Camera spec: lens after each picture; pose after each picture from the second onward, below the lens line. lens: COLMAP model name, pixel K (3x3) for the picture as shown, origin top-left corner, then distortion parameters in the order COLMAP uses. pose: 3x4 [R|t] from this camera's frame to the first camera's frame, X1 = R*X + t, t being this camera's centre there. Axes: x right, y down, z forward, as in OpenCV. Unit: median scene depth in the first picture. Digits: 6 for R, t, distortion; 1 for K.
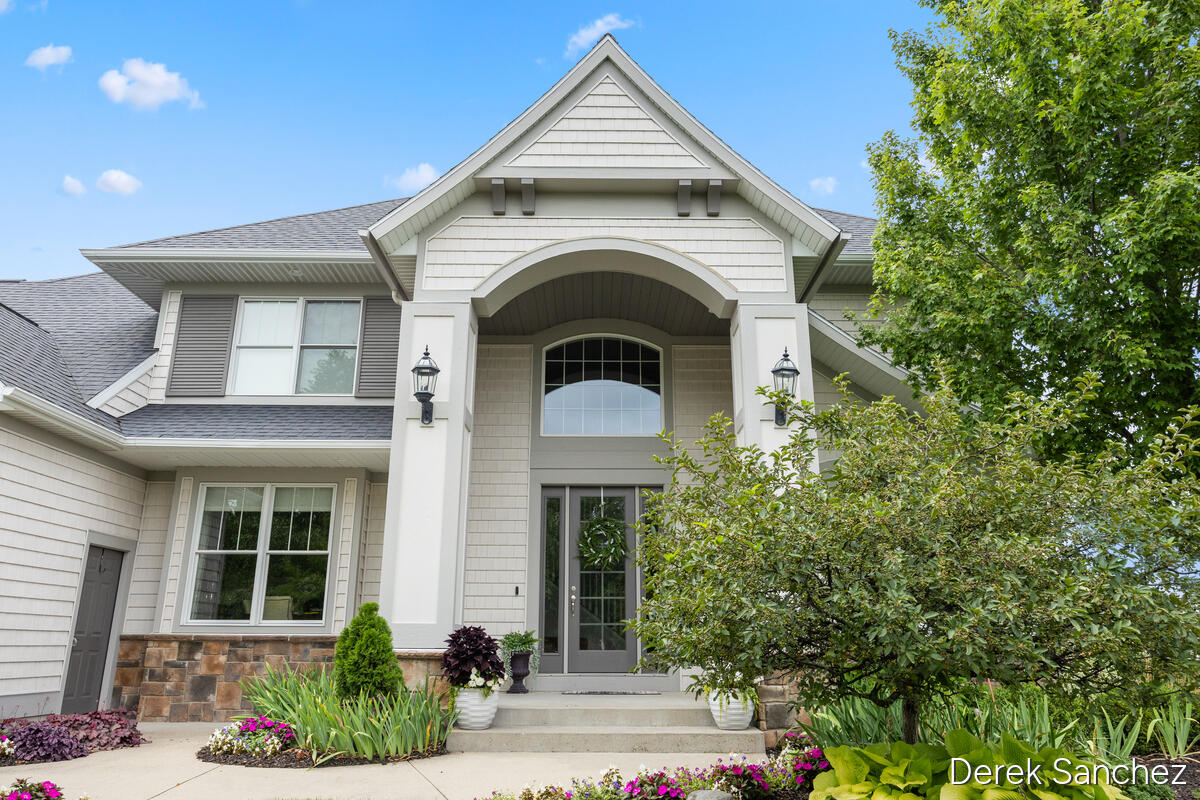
lens RADIAL K [[843.1, 0, 598.1], [0, 843.1, 398.3], [0, 0, 1]] dist [0.003022, -0.000272]
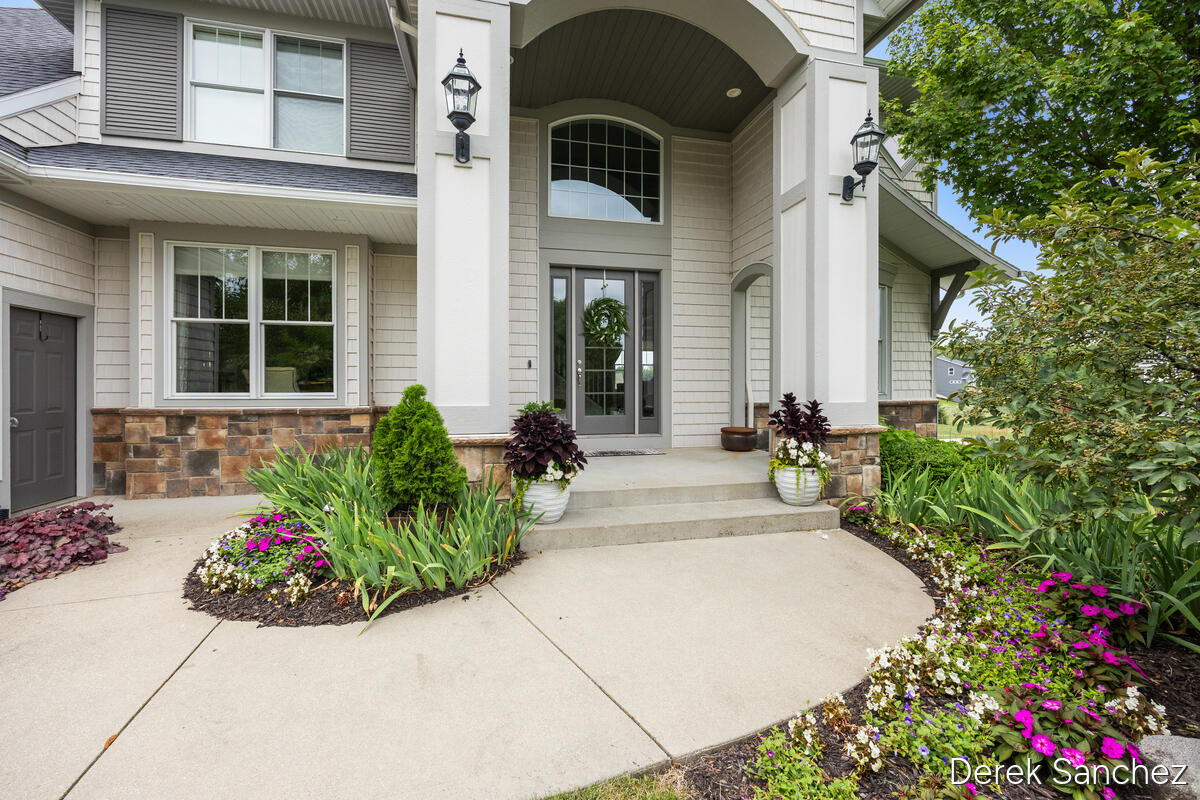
lens RADIAL K [[486.3, 0, 597.1], [0, 486.3, 388.4], [0, 0, 1]] dist [-0.002500, -0.000625]
pose [[0.975126, -0.004704, 0.221601, -0.163508], [-0.058991, 0.958208, 0.279926, 0.088194], [-0.213657, -0.286035, 0.934096, 0.435868]]
